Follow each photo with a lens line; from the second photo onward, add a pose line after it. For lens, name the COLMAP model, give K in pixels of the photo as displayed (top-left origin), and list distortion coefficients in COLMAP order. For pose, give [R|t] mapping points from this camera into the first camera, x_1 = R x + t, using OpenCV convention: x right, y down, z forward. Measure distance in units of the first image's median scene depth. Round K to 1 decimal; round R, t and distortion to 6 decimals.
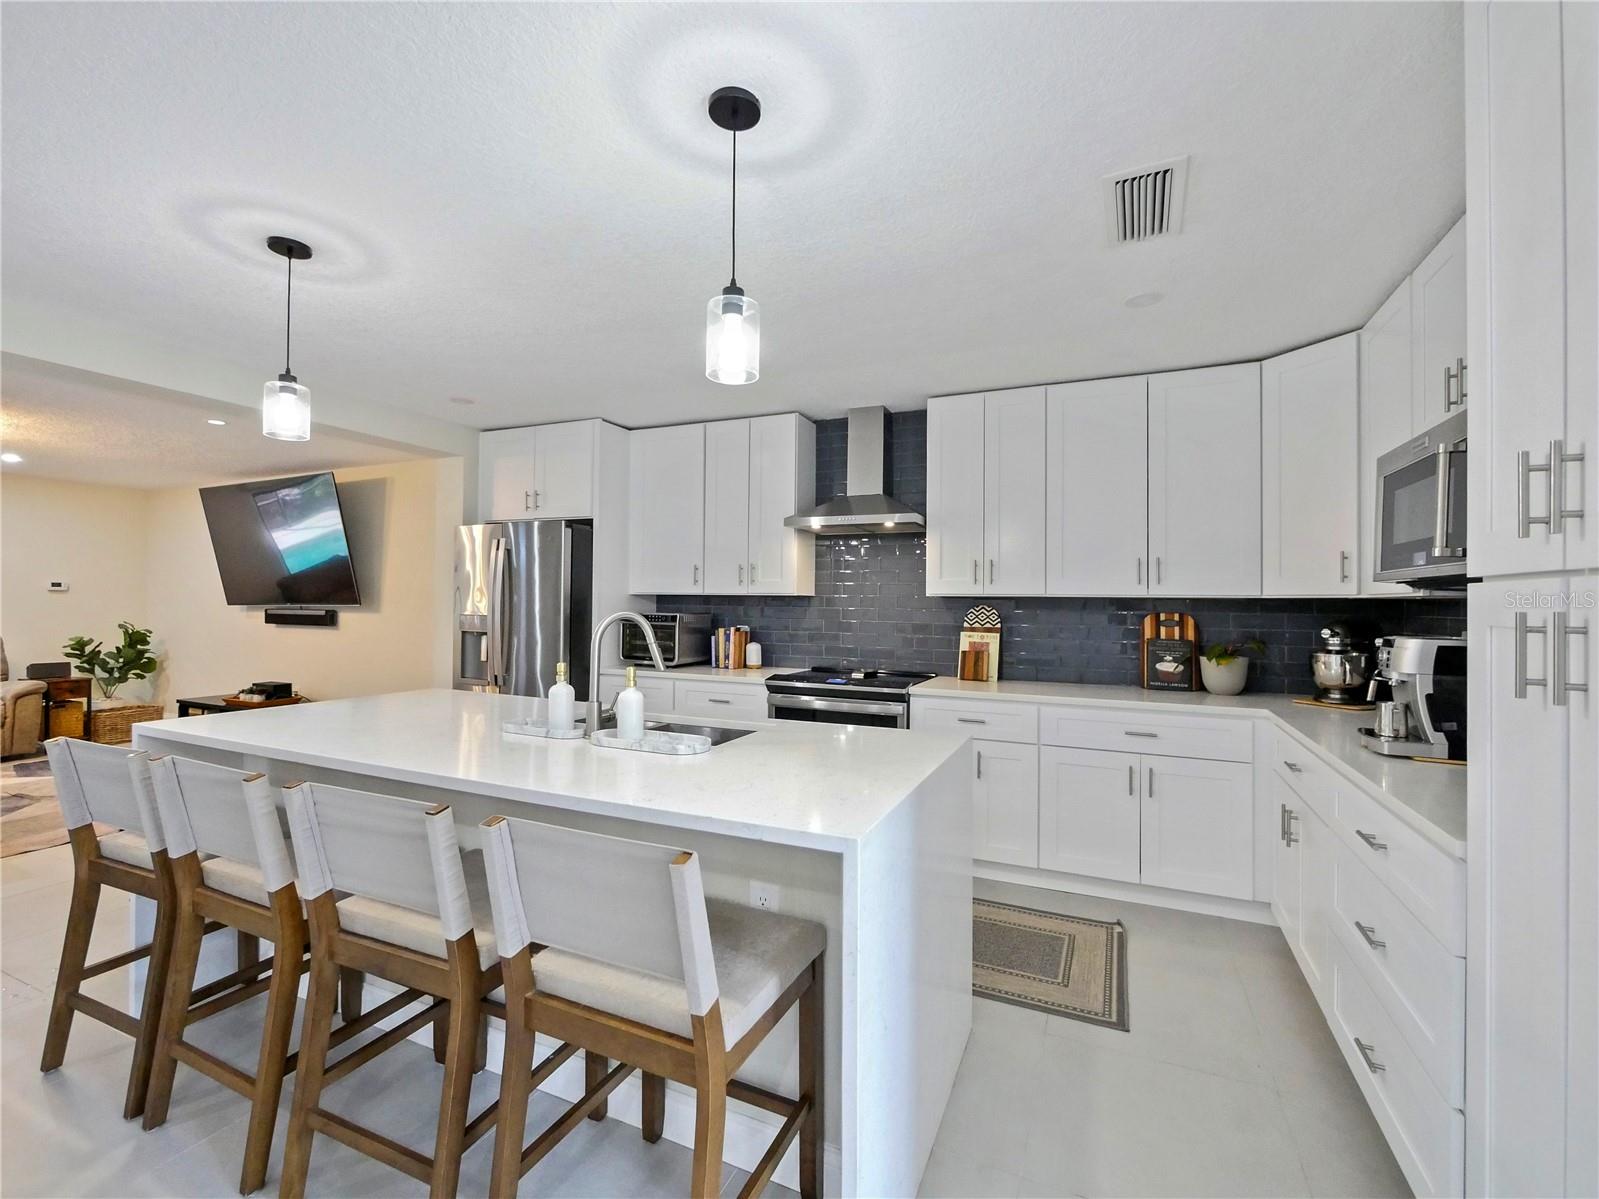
lens RADIAL K [[715.5, 0, 789.9], [0, 715.5, 590.3], [0, 0, 1]] dist [-0.000881, 0.000140]
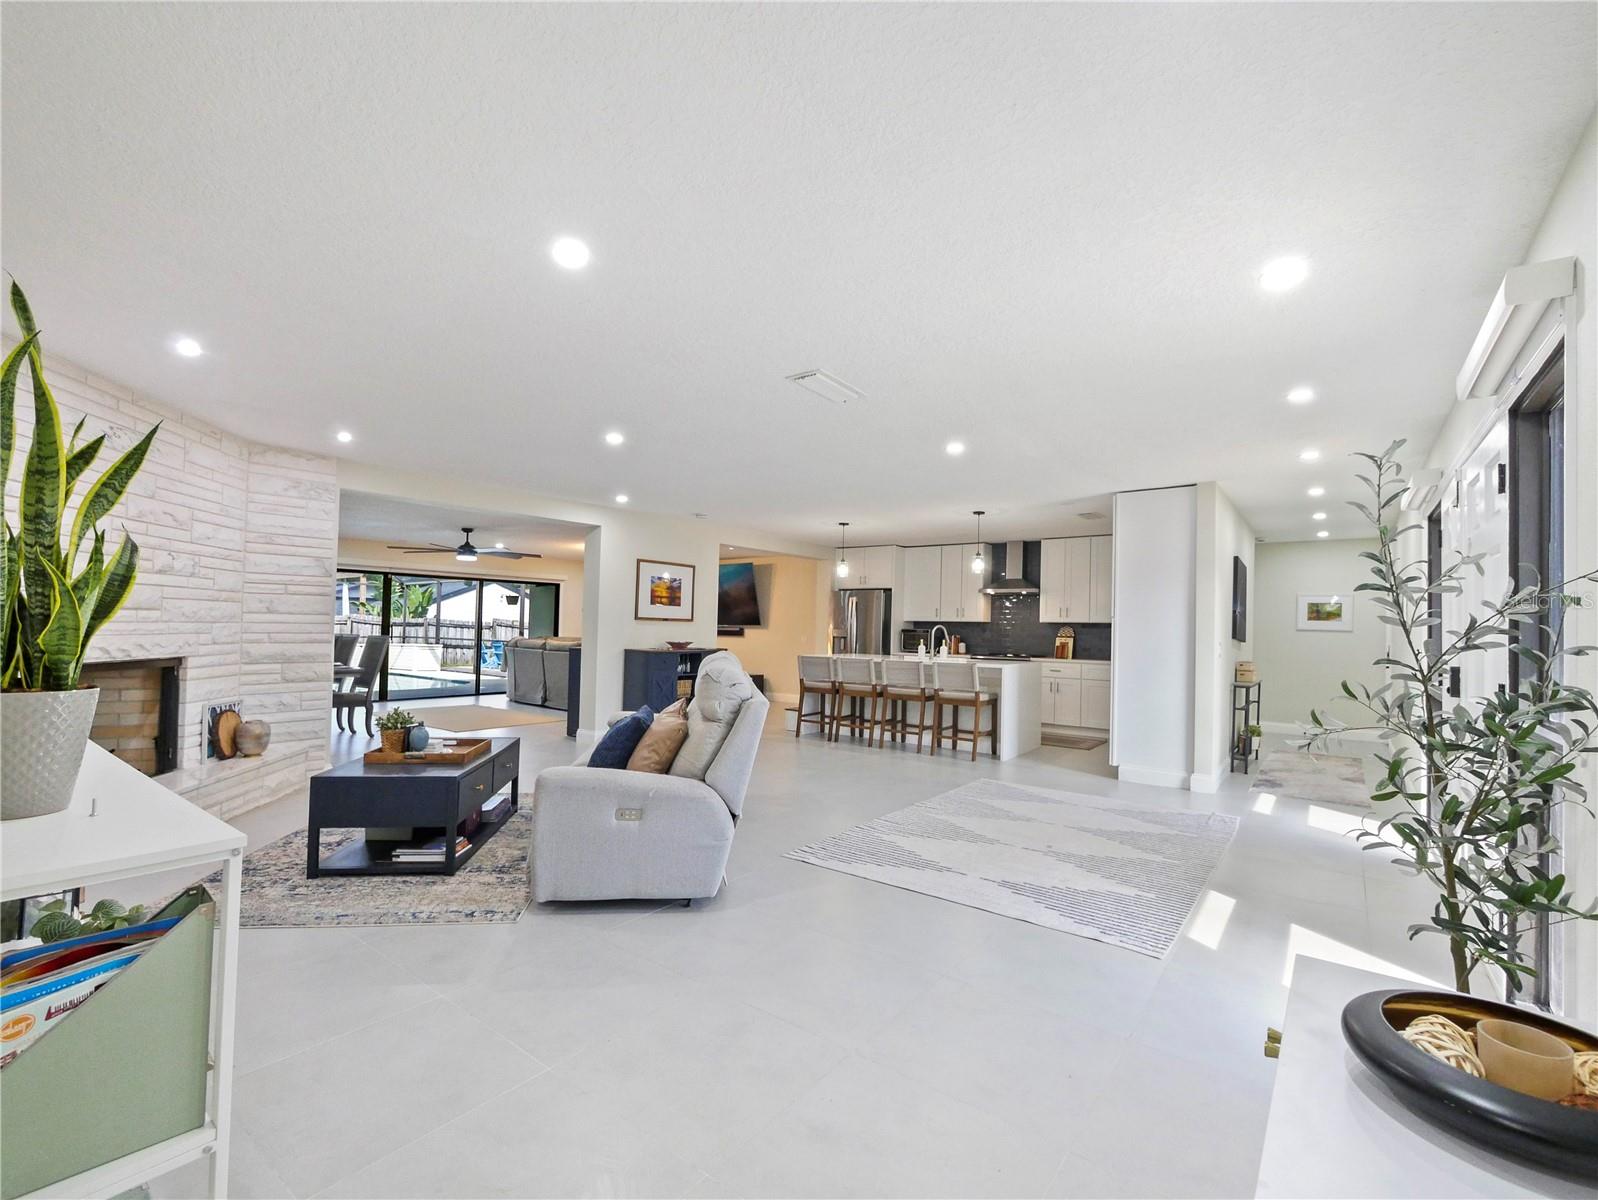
lens RADIAL K [[723.8, 0, 769.7], [0, 723.8, 624.0], [0, 0, 1]] dist [-0.002525, -0.000023]
pose [[0.970604, 0.004054, -0.240647, -0.097342], [-0.001535, 0.999942, 0.010653, -0.008980], [0.240676, -0.009971, 0.970554, -1.457531]]
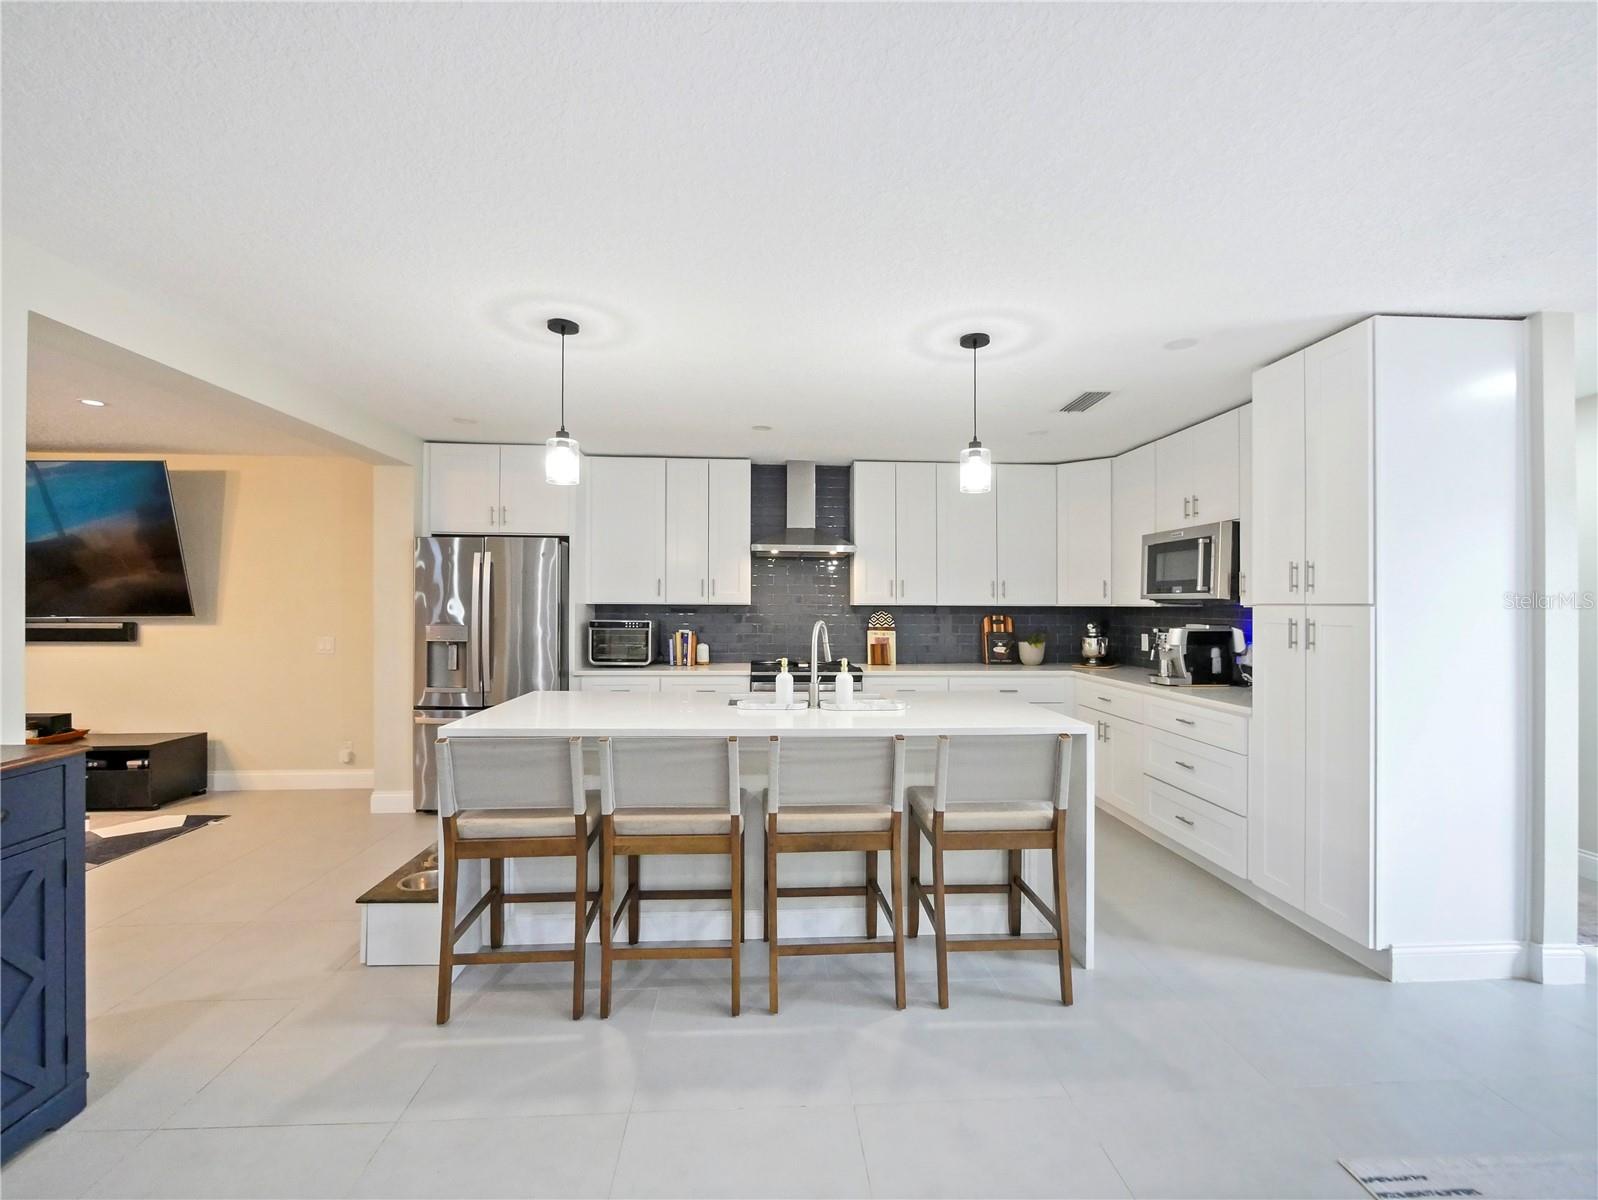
lens RADIAL K [[723.8, 0, 790.8], [0, 723.8, 595.5], [0, 0, 1]] dist [-0.002525, -0.000023]
pose [[0.882132, -0.000618, 0.471001, -0.528715], [-0.003419, 0.999964, 0.007715, -0.018942], [-0.470989, -0.008417, 0.882099, -0.153022]]
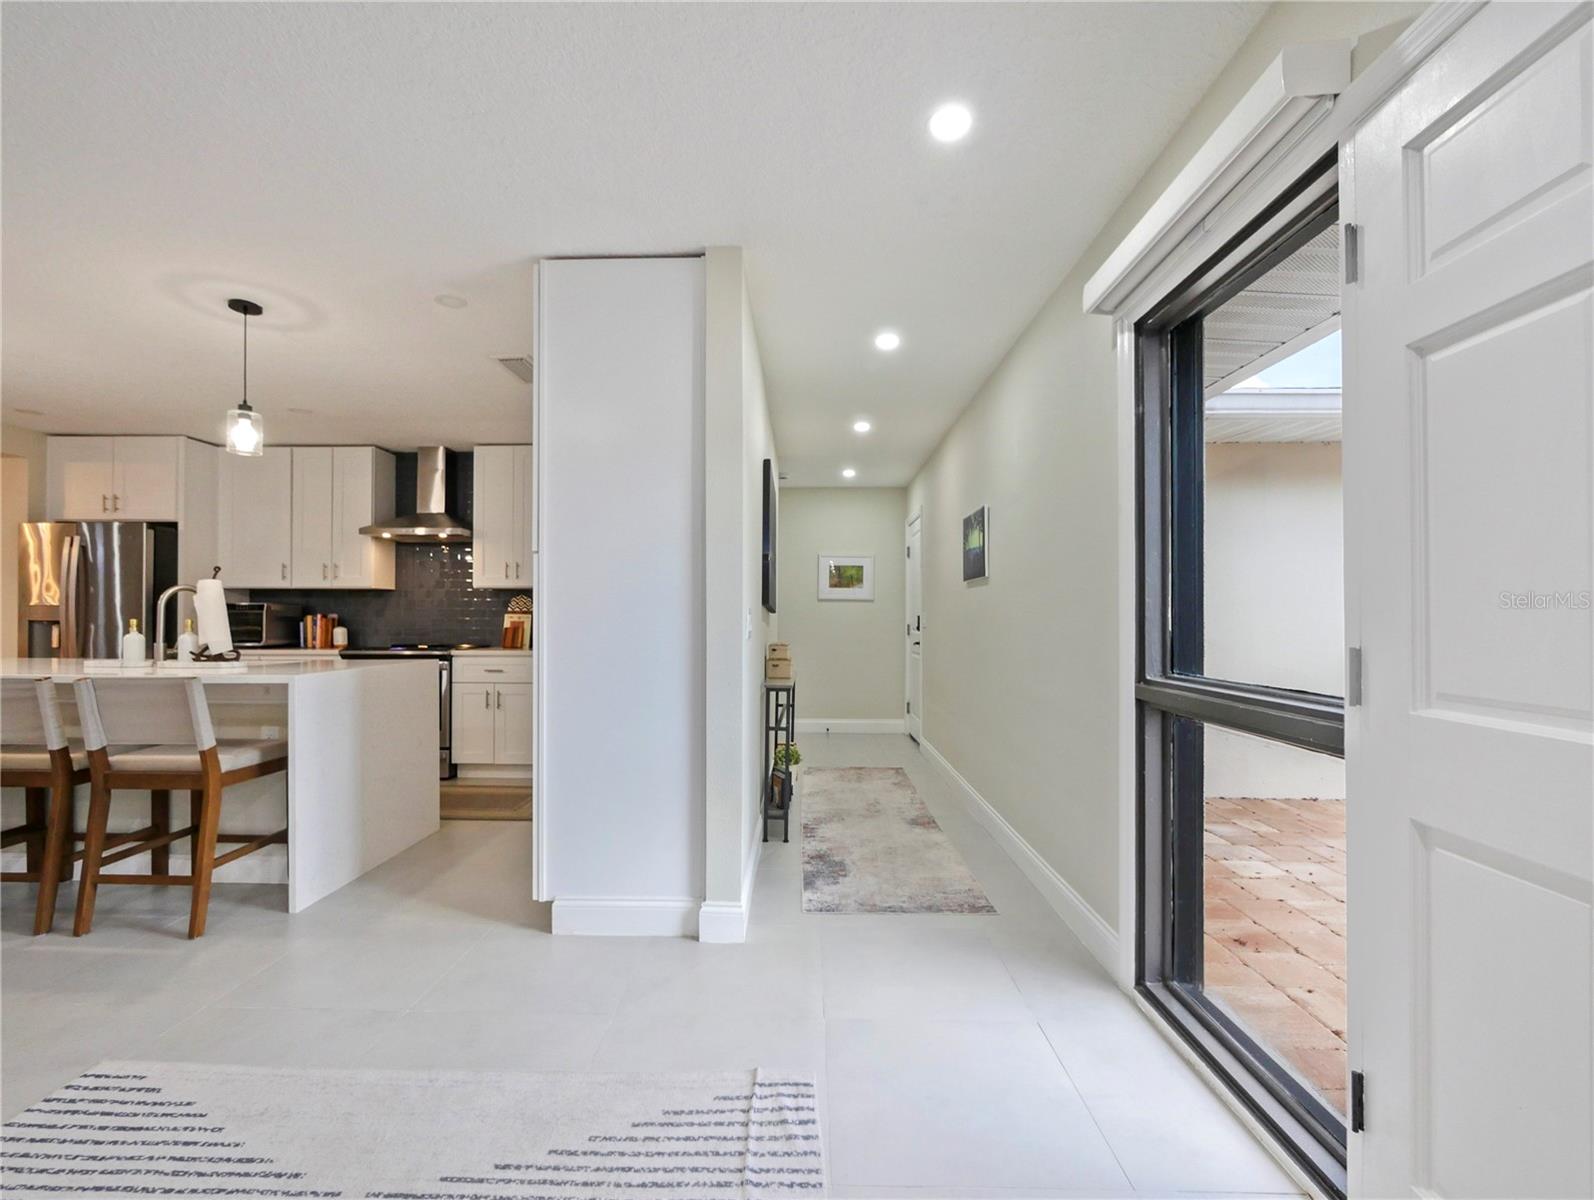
lens RADIAL K [[722.0, 0, 790.9], [0, 722.0, 611.7], [0, 0, 1]] dist [-0.002525, -0.000023]
pose [[0.918635, -0.007352, 0.395040, 0.187556], [0.003401, 0.999937, 0.010702, 0.038686], [-0.395094, -0.008488, 0.918602, -0.500796]]
